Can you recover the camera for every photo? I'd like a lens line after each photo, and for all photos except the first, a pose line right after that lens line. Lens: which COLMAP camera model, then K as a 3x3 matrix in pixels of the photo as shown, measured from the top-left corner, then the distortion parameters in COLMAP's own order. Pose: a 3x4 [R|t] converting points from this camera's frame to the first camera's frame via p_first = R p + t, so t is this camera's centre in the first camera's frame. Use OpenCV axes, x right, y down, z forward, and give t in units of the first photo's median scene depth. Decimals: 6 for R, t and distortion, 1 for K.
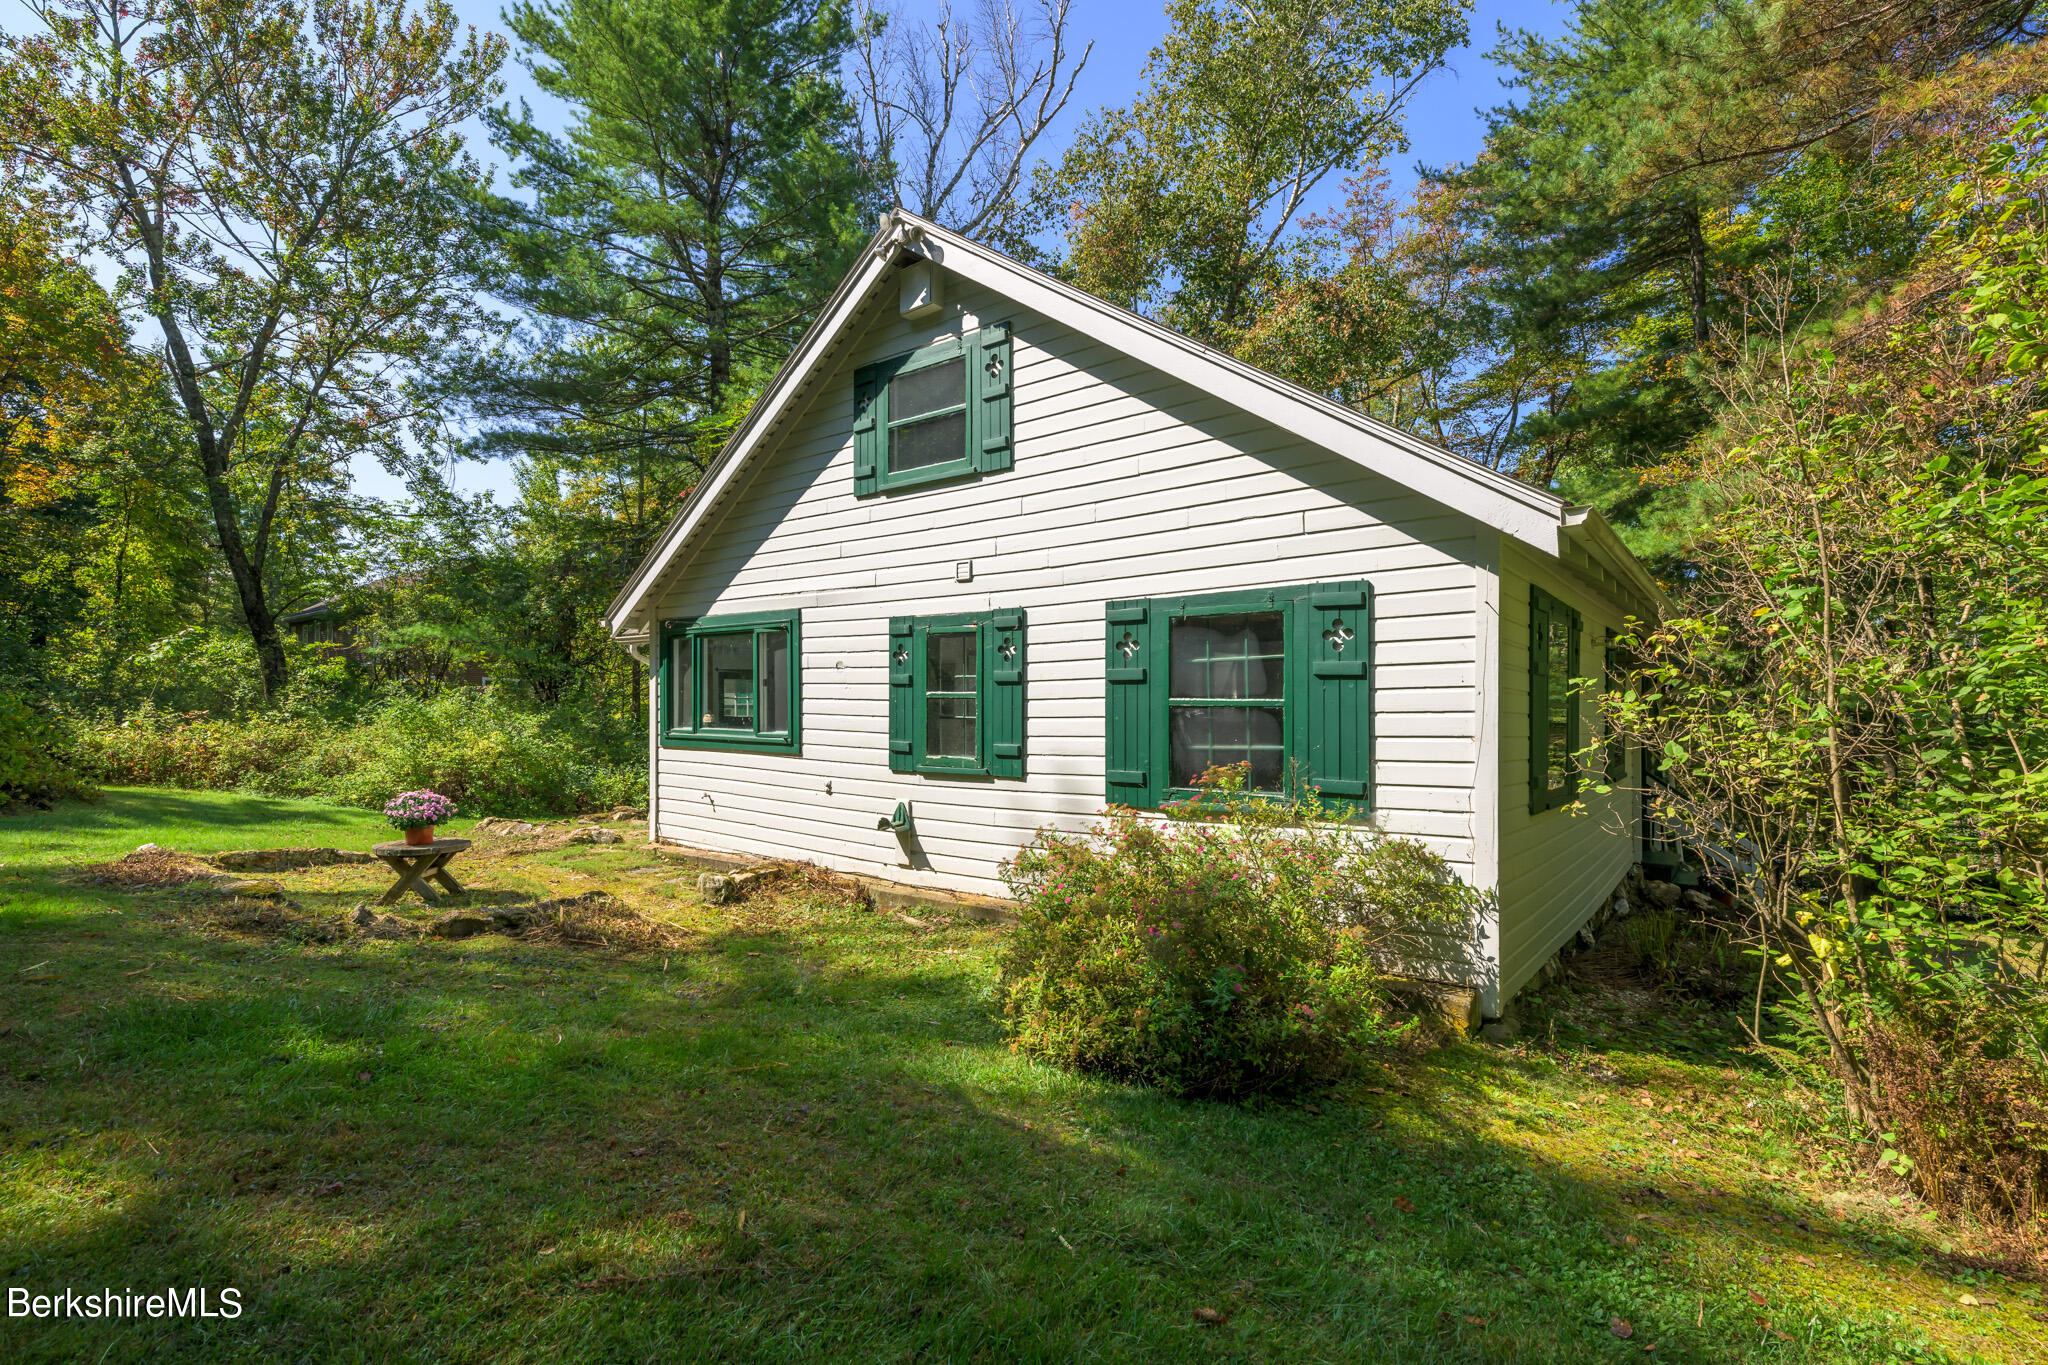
lens RADIAL K [[834.0, 0, 1041.4], [0, 834.0, 687.0], [0, 0, 1]] dist [-0.002865, -0.000482]
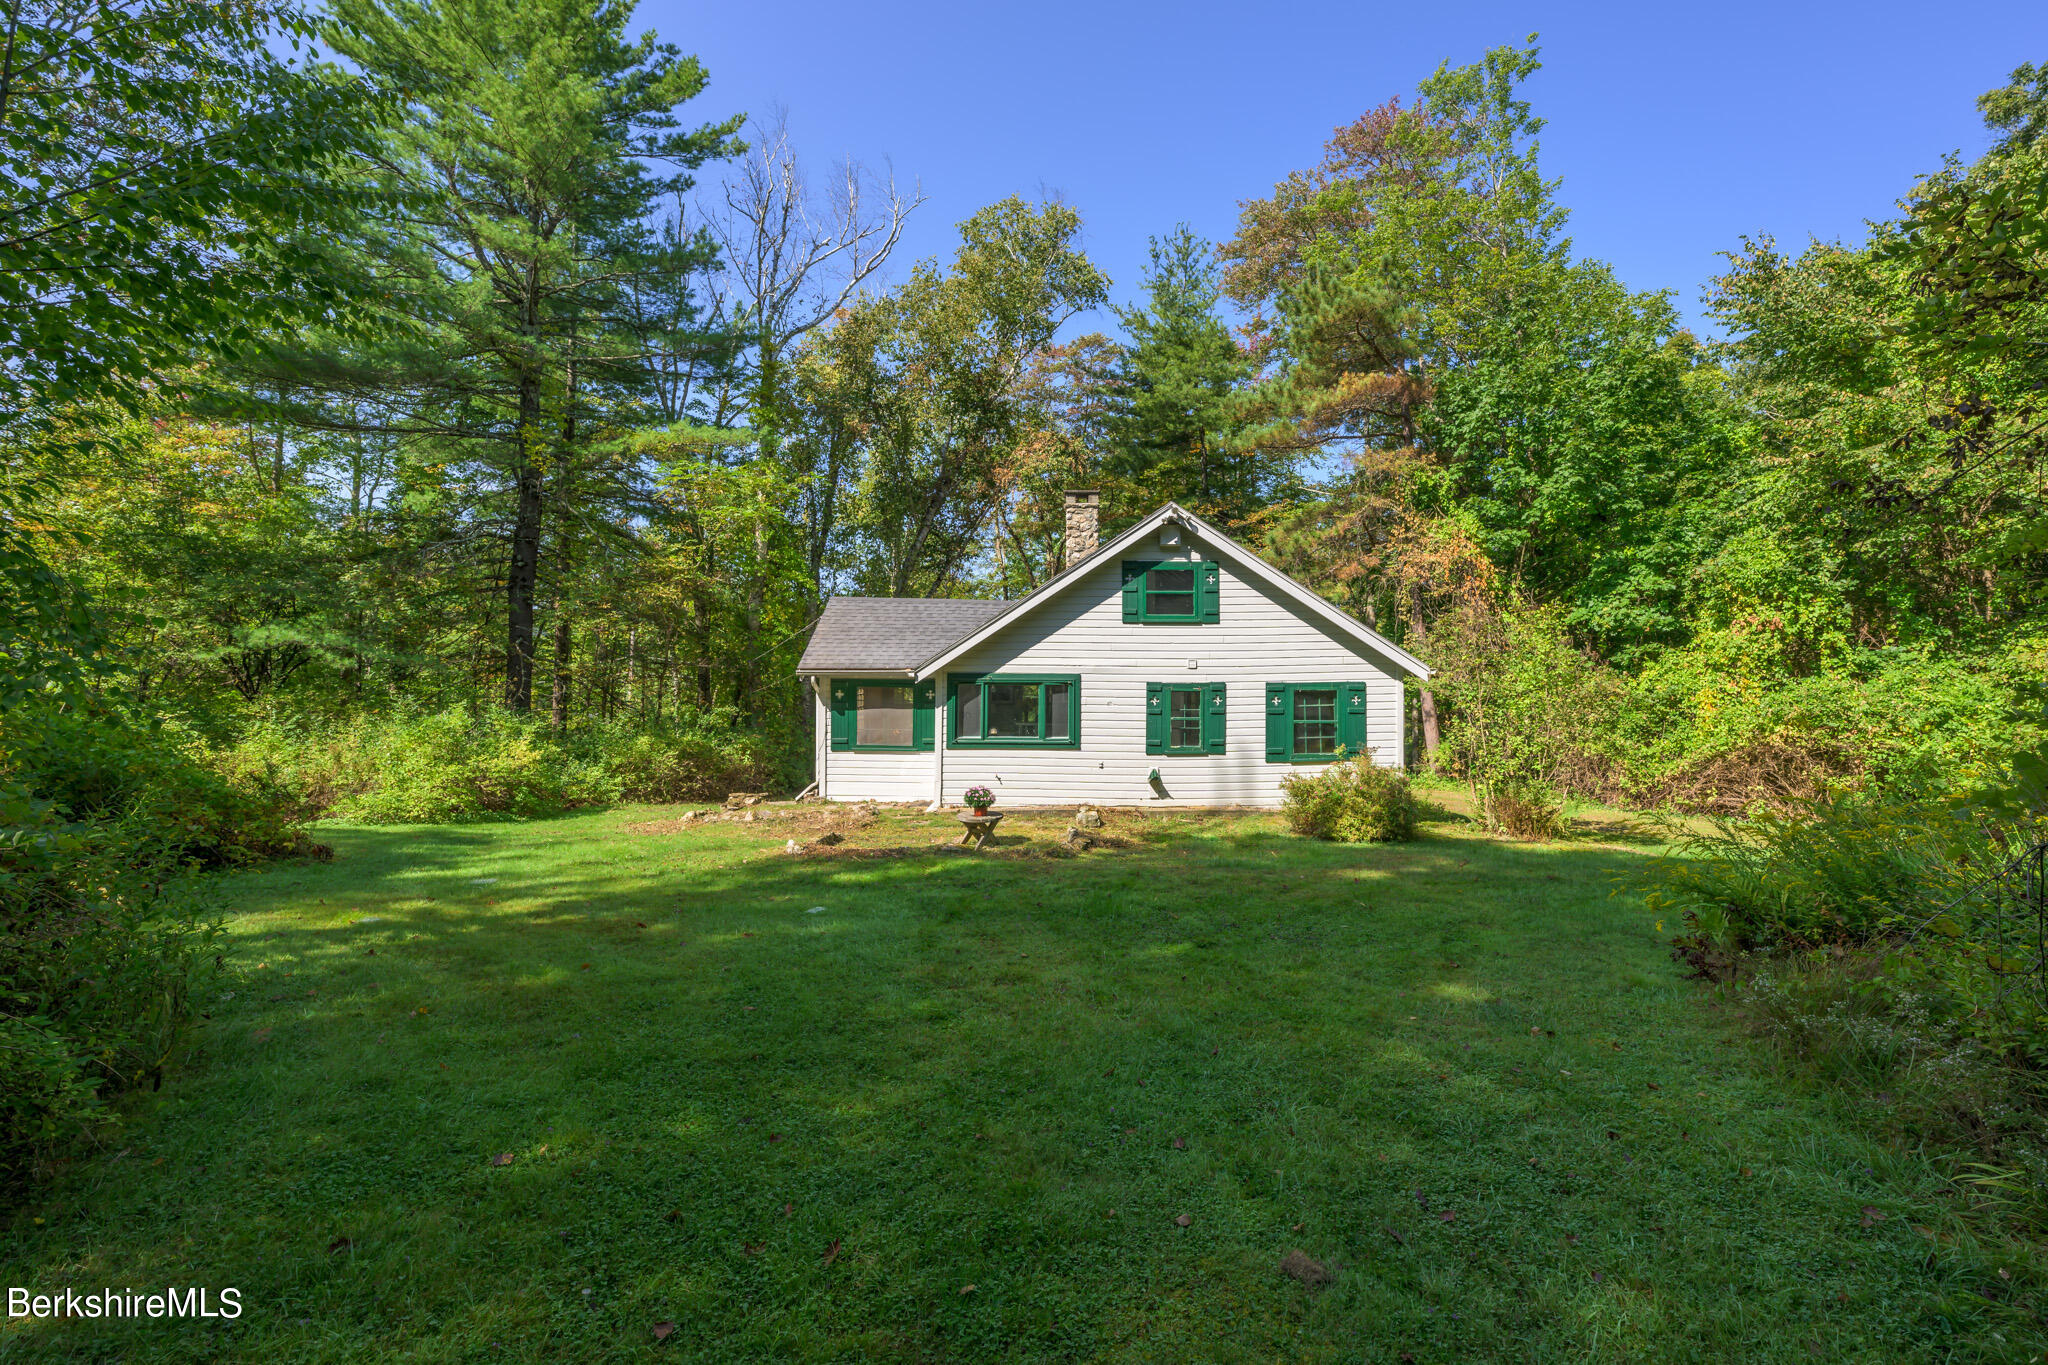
lens RADIAL K [[834.0, 0, 1042.9], [0, 834.0, 681.6], [0, 0, 1]] dist [-0.002865, -0.000482]
pose [[0.833815, 0.026726, 0.551397, -1.594655], [-0.008611, 0.999336, -0.035415, -0.006280], [-0.551977, 0.024782, 0.833491, -0.632835]]
